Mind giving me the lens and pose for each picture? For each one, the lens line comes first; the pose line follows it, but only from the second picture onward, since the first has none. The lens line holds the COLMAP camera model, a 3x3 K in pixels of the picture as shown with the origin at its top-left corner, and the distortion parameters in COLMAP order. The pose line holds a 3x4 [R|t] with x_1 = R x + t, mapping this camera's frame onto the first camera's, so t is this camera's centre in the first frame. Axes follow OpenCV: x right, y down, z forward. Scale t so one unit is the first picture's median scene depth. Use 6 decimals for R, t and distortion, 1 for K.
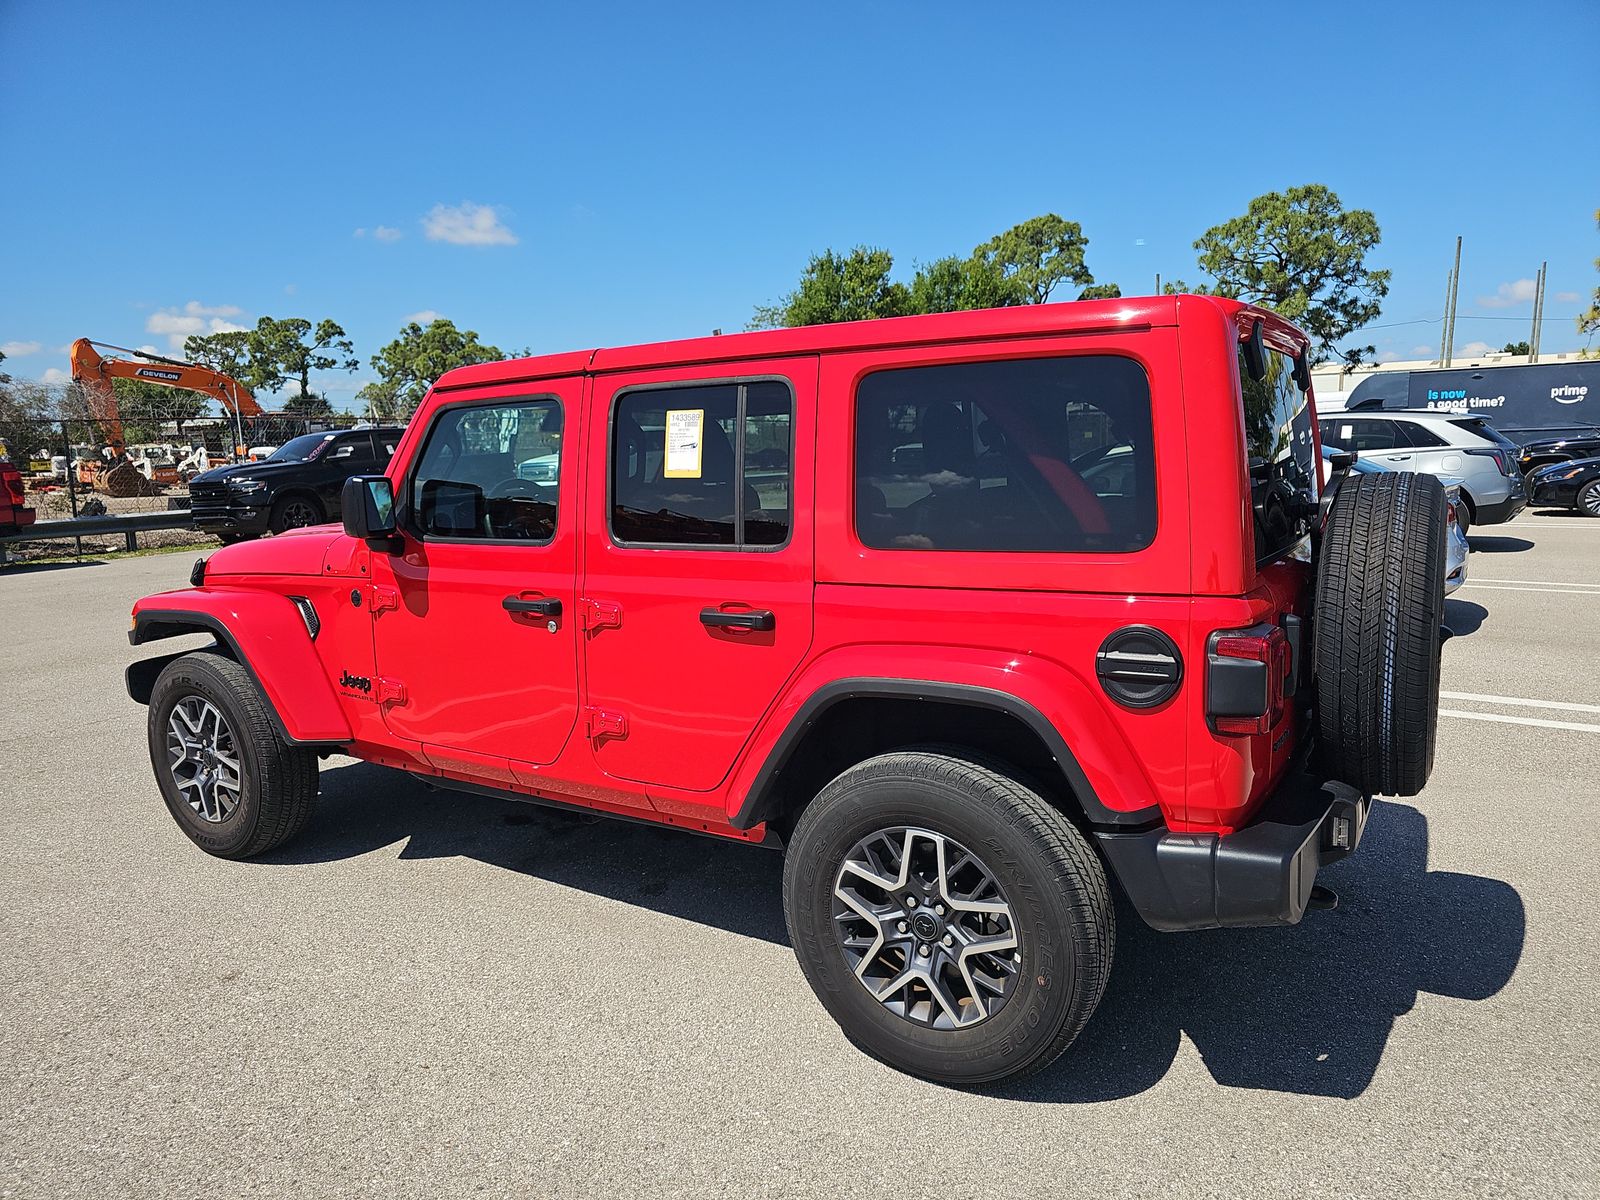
lens RADIAL K [[1091.8, 0, 800.0], [0, 1091.8, 600.0], [0, 0, 1]] dist [-0.001411, -0.005899]
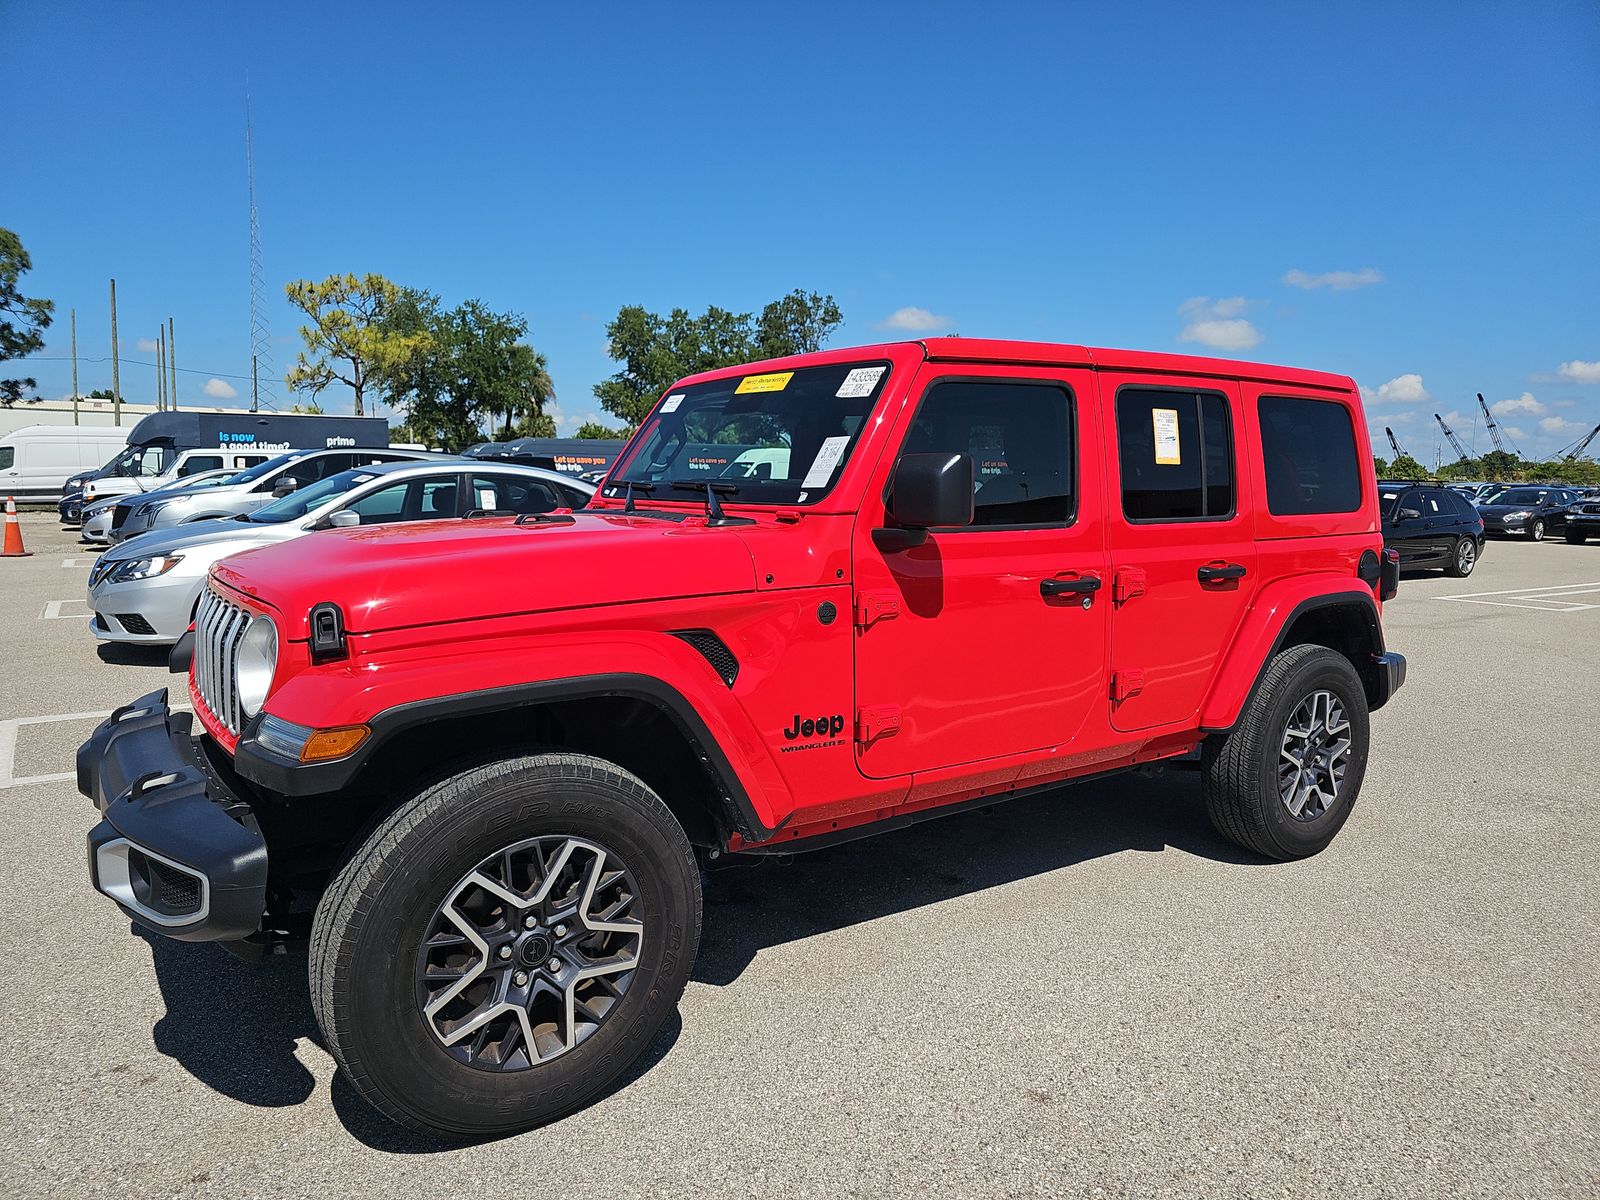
lens RADIAL K [[1061.5, 0, 800.0], [0, 1061.5, 600.0], [0, 0, 1]] dist [0.046044, -0.002477]
pose [[0.400247, -0.076560, 0.913203, -0.594387], [0.113918, 0.992931, 0.033315, -0.020734], [-0.909299, 0.090696, 0.406140, 0.389735]]
